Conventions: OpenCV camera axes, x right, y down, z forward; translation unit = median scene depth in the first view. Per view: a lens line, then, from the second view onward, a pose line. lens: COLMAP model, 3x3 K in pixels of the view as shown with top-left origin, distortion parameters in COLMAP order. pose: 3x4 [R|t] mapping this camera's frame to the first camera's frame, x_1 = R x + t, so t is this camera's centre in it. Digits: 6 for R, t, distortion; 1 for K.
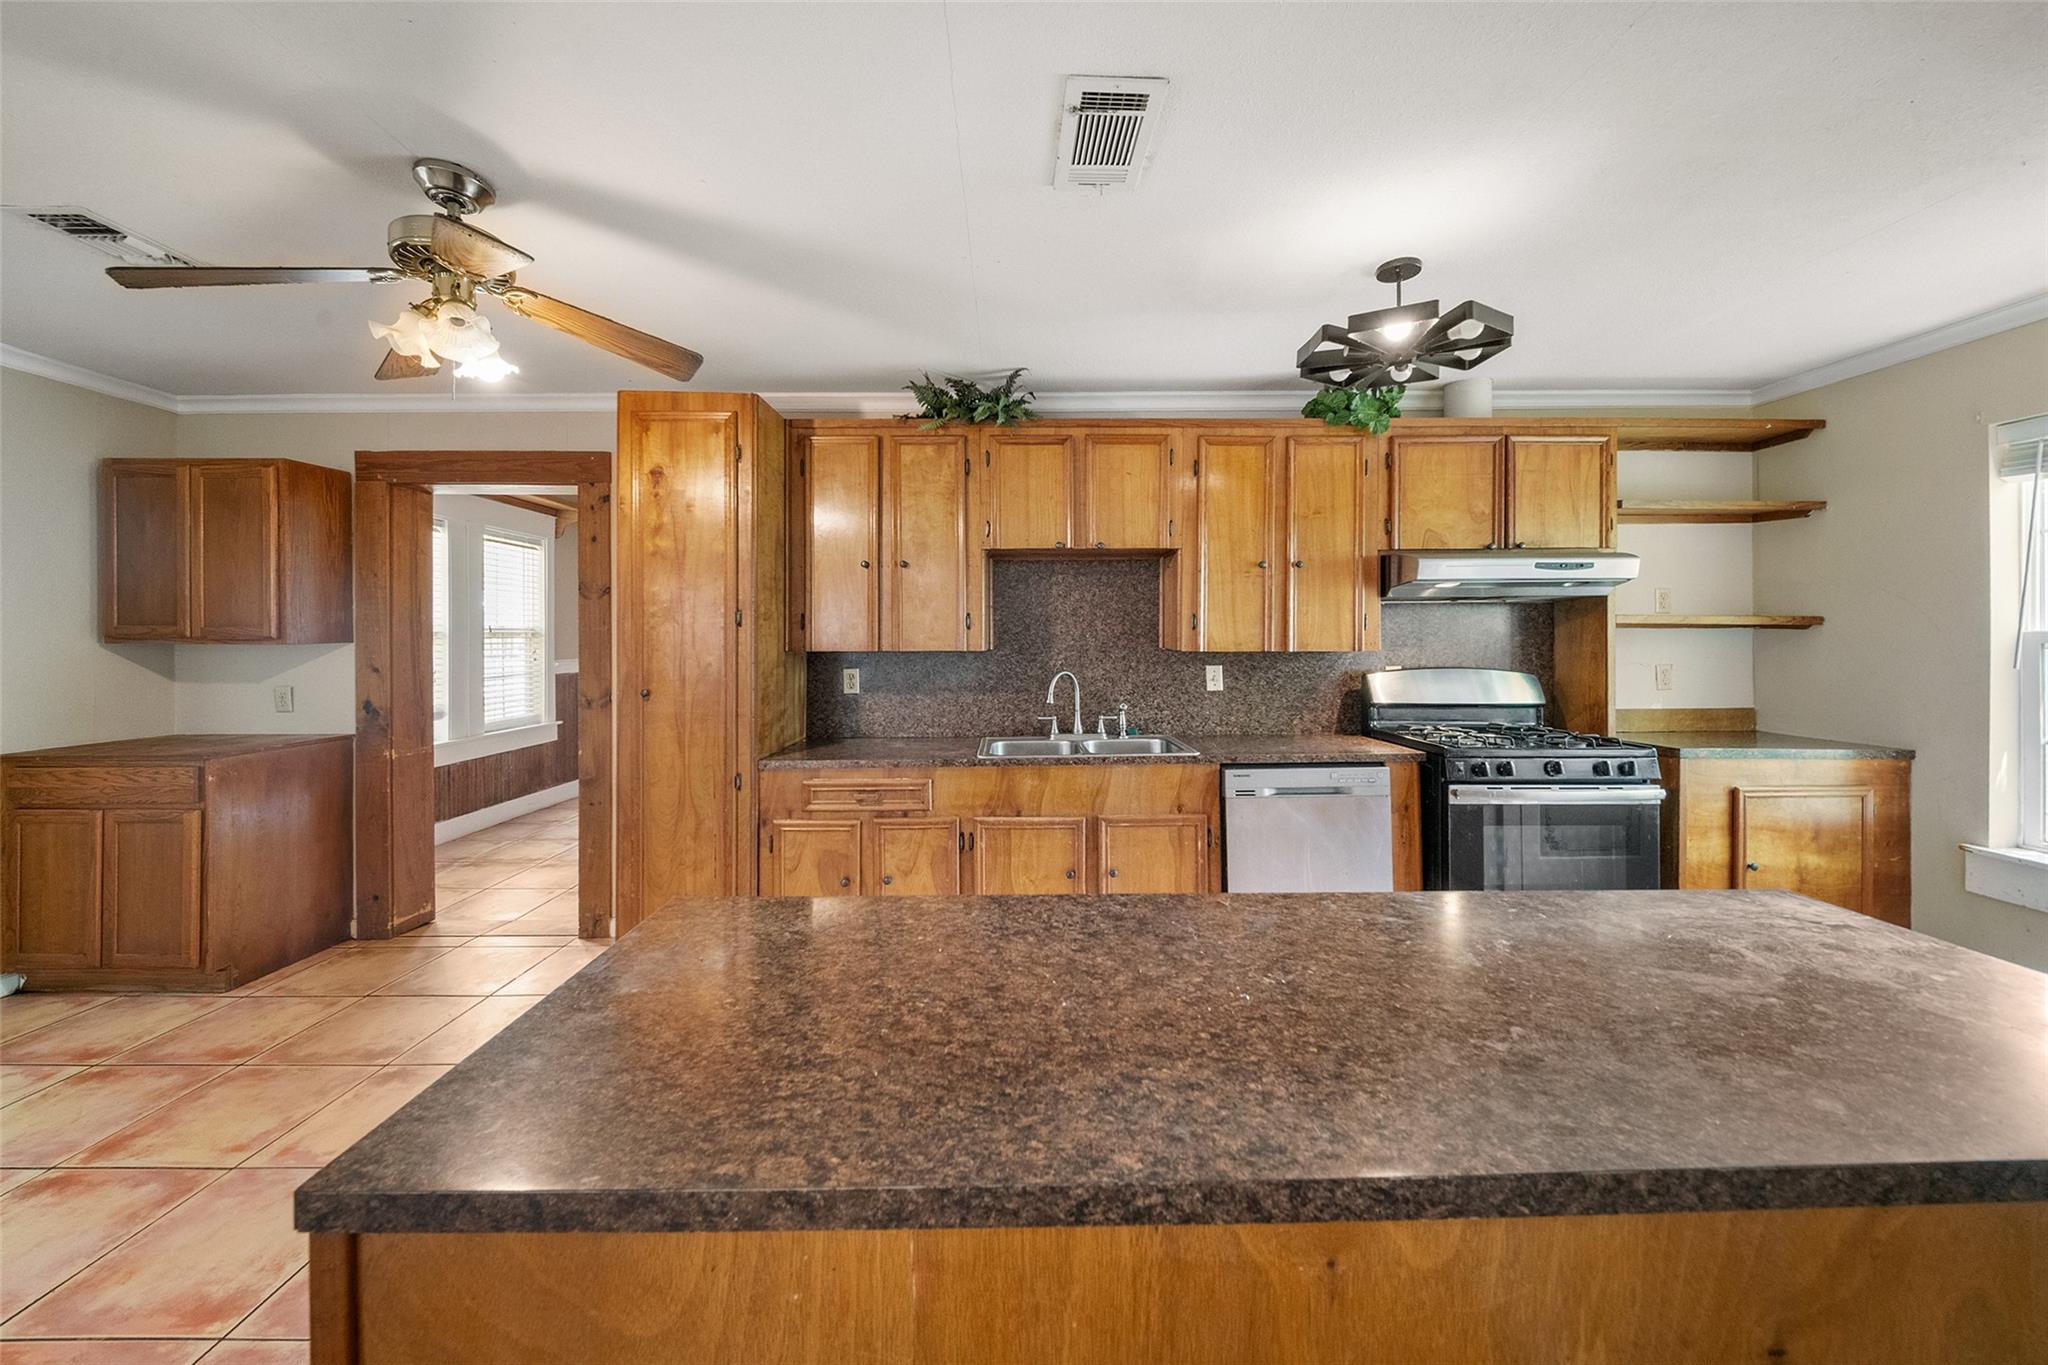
lens RADIAL K [[722.0, 0, 1026.3], [0, 722.0, 638.9], [0, 0, 1]] dist [-0.001031, -0.000135]
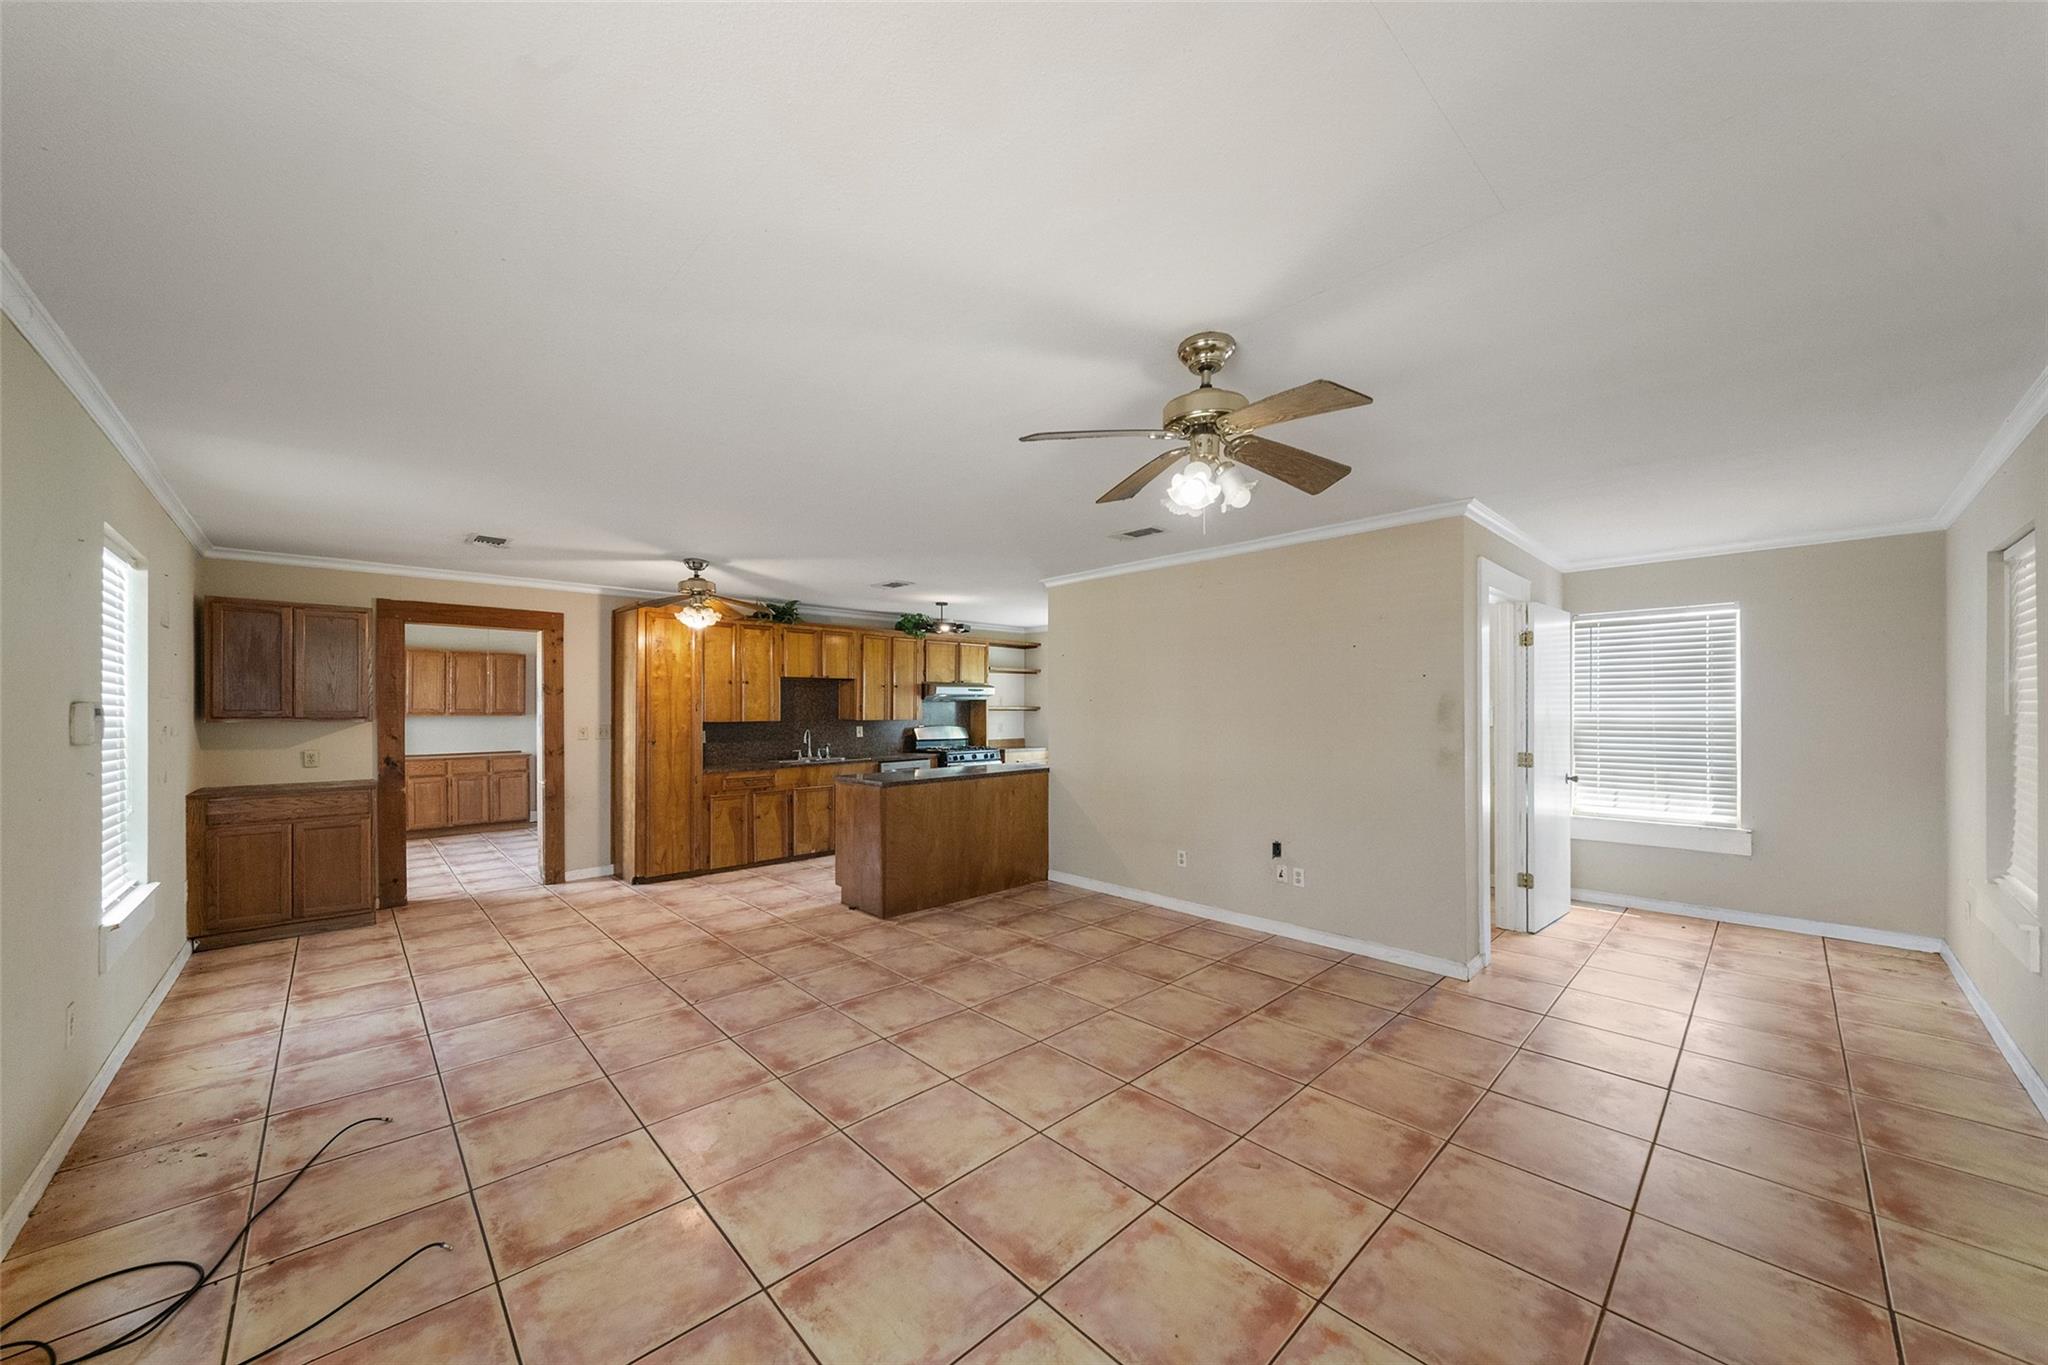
lens RADIAL K [[727.0, 0, 1013.6], [0, 727.0, 690.8], [0, 0, 1]] dist [0.012011, -0.011149]
pose [[0.735789, 0.017335, 0.676989, -1.080473], [0.004351, 0.999531, -0.030323, -0.005574], [-0.677197, 0.025257, 0.735368, -1.209321]]
